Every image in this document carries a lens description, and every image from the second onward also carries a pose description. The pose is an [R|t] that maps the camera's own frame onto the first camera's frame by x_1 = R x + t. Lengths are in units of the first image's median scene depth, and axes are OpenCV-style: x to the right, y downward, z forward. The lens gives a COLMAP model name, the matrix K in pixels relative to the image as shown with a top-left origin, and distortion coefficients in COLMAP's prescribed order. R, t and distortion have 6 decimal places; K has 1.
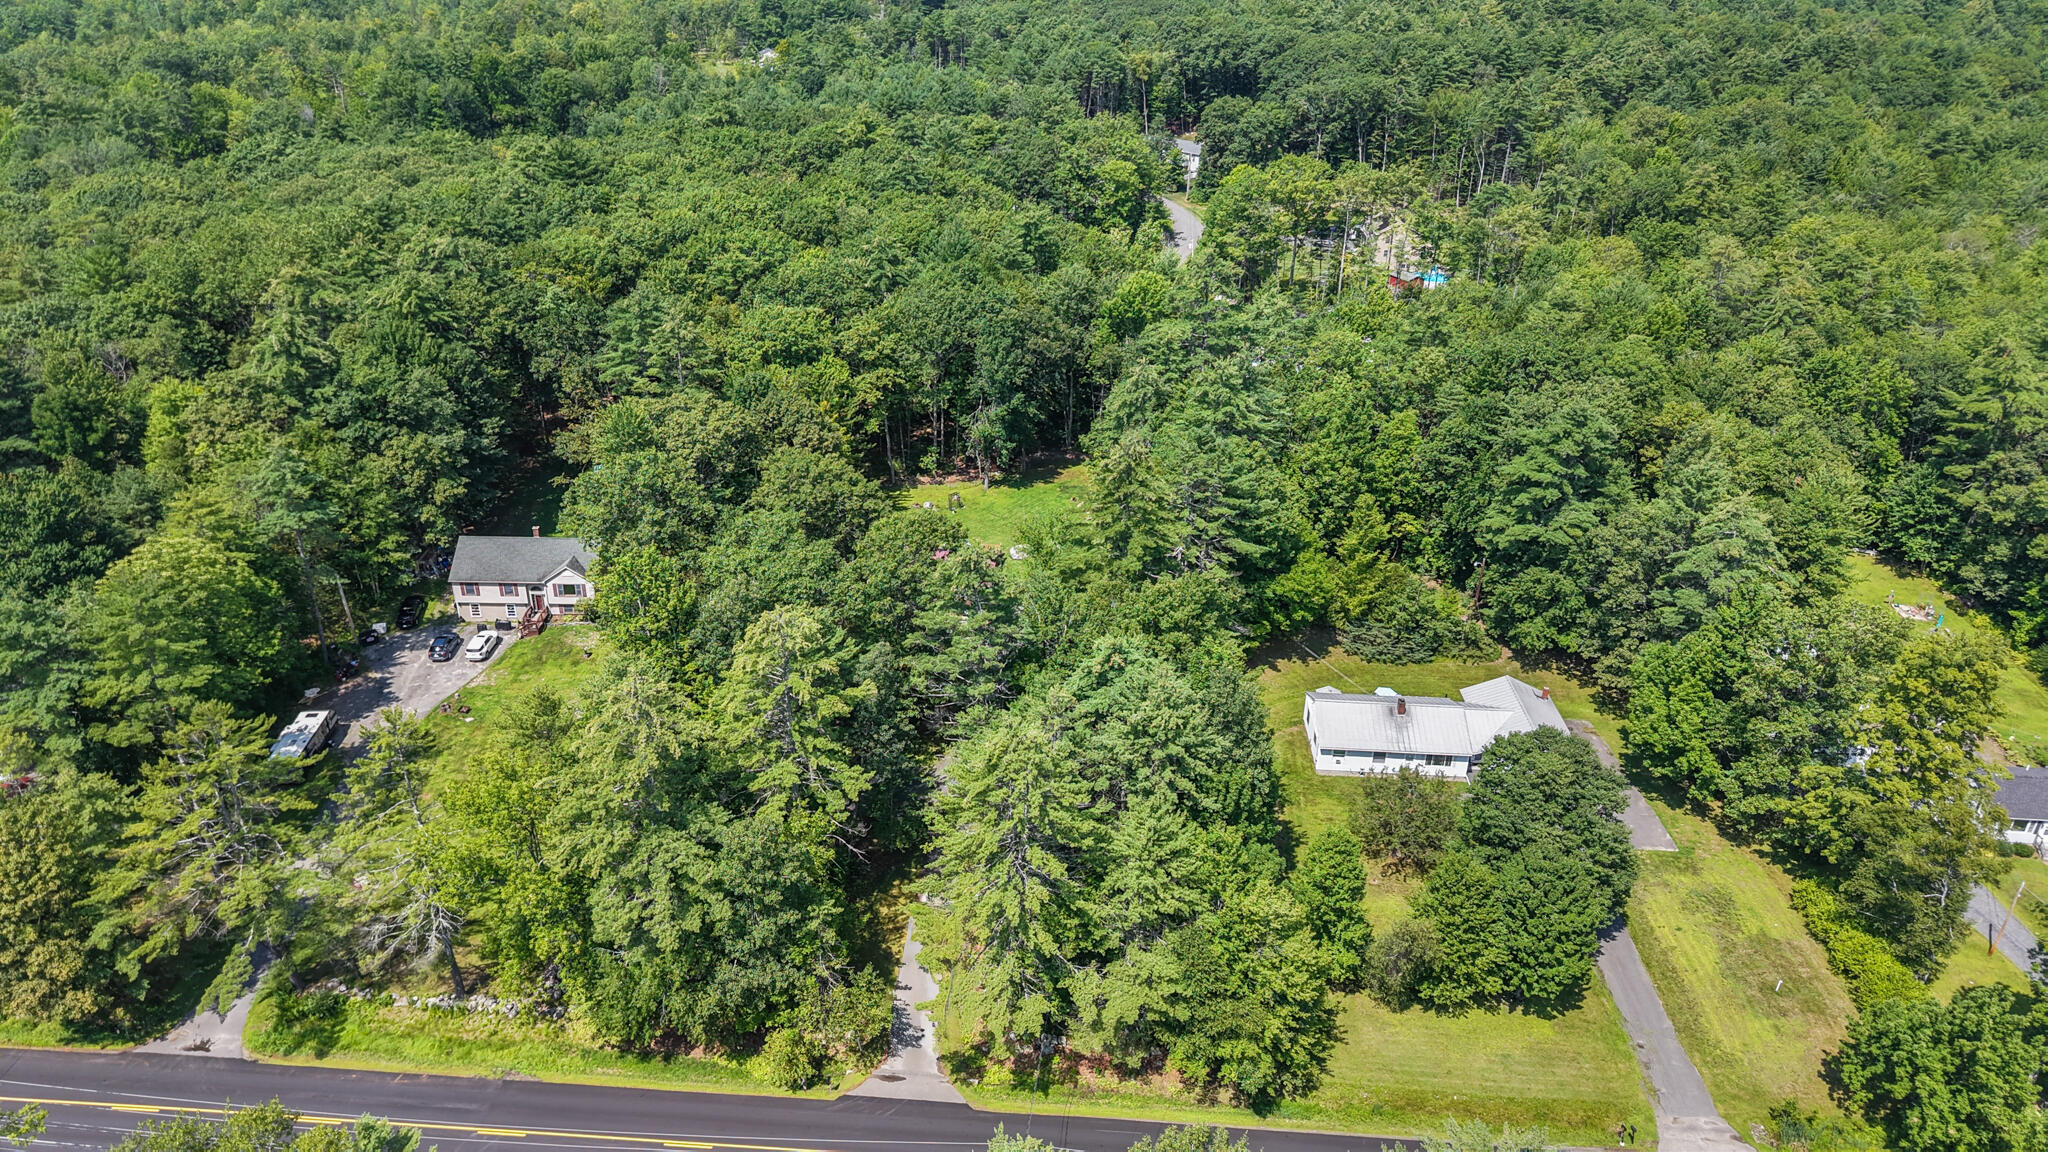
lens RADIAL K [[1381.0, 0, 1024.0], [0, 1381.0, 576.0], [0, 0, 1]] dist [0.036159, -0.035470]
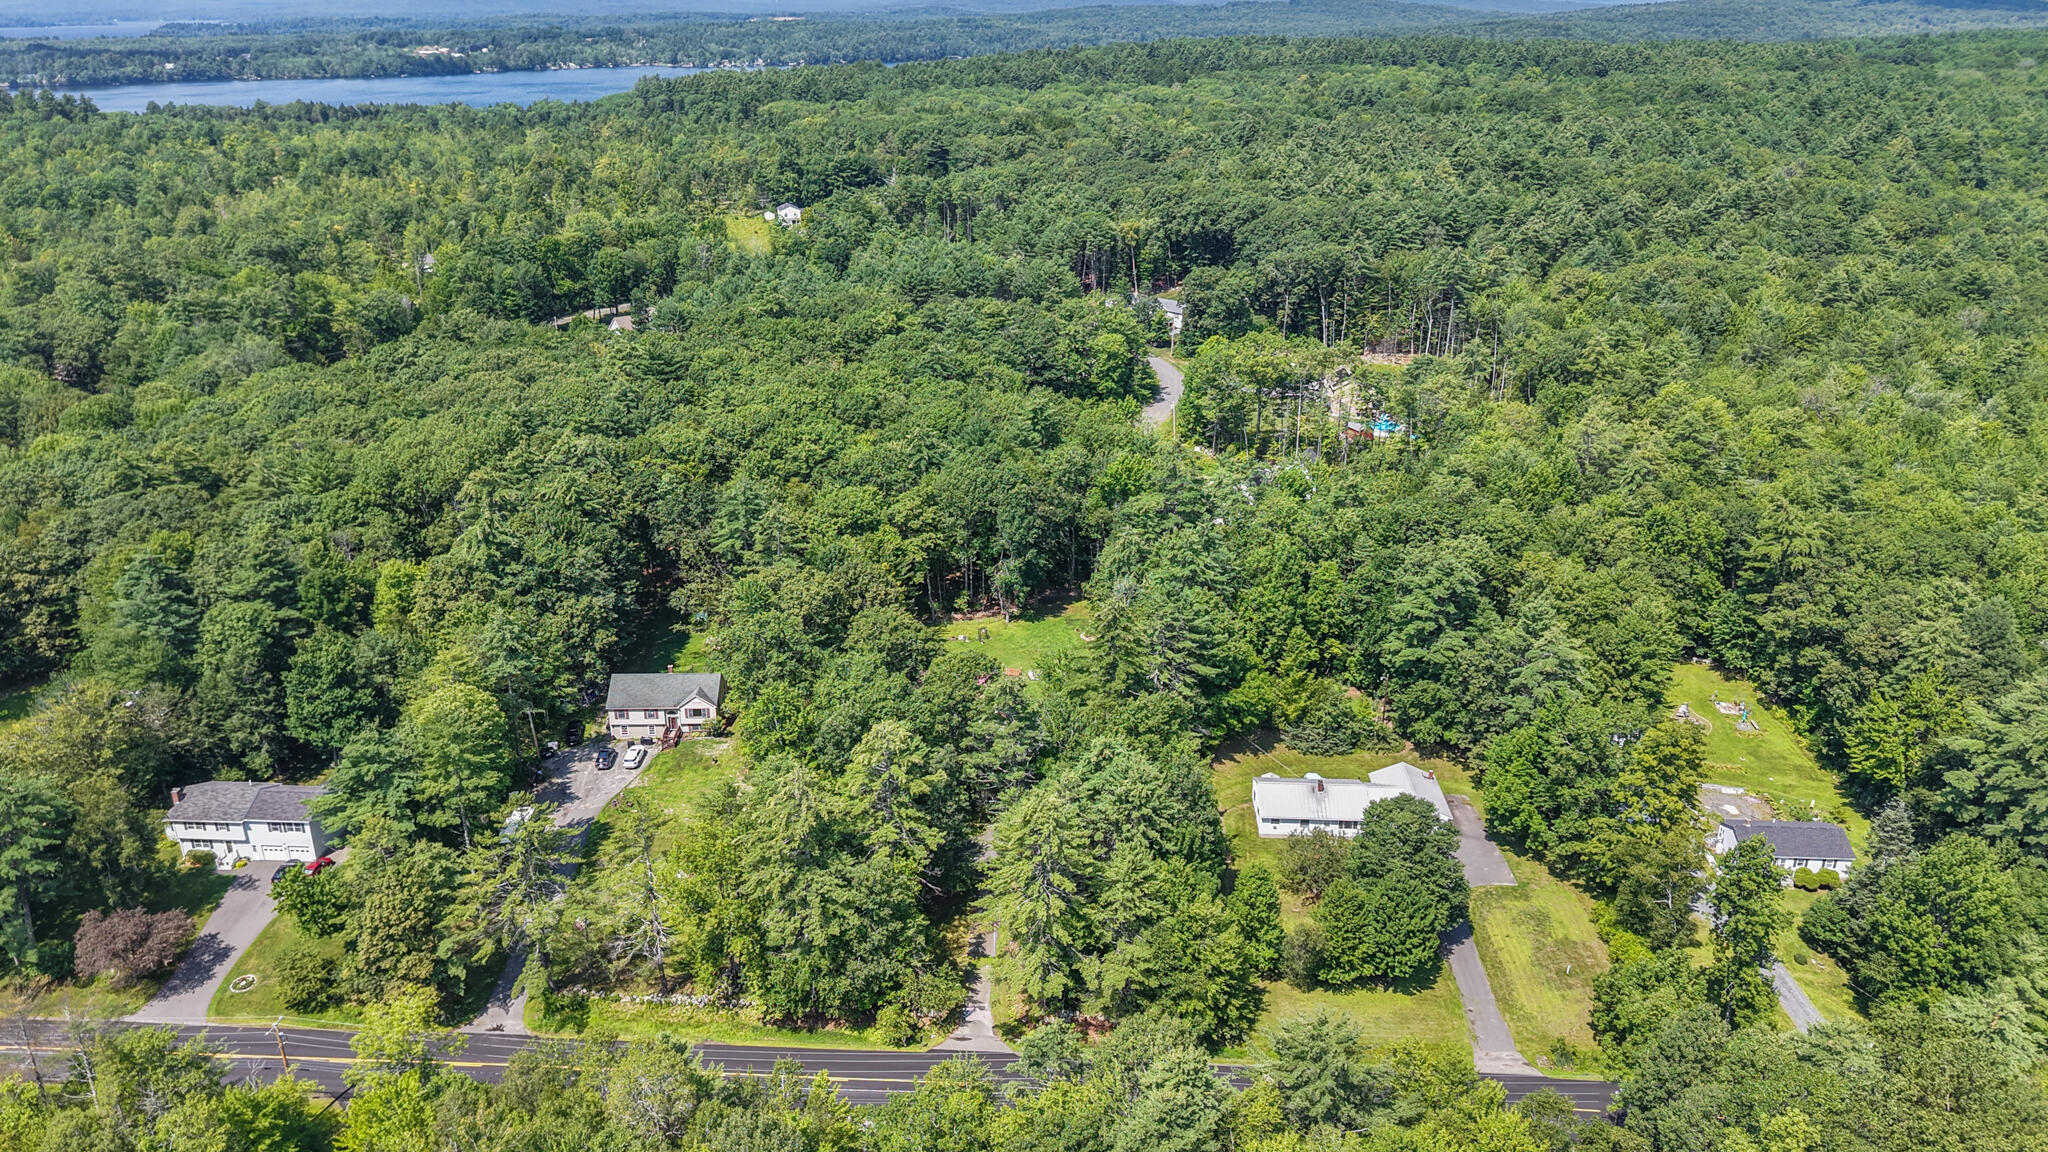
lens RADIAL K [[1370.4, 0, 1024.0], [0, 1370.4, 576.0], [0, 0, 1]] dist [0.087223, -0.143382]
pose [[0.999734, -0.022503, -0.005067, -0.006764], [0.022026, 0.996560, -0.079899, -0.008365], [0.006847, 0.079767, 0.996790, -0.323347]]
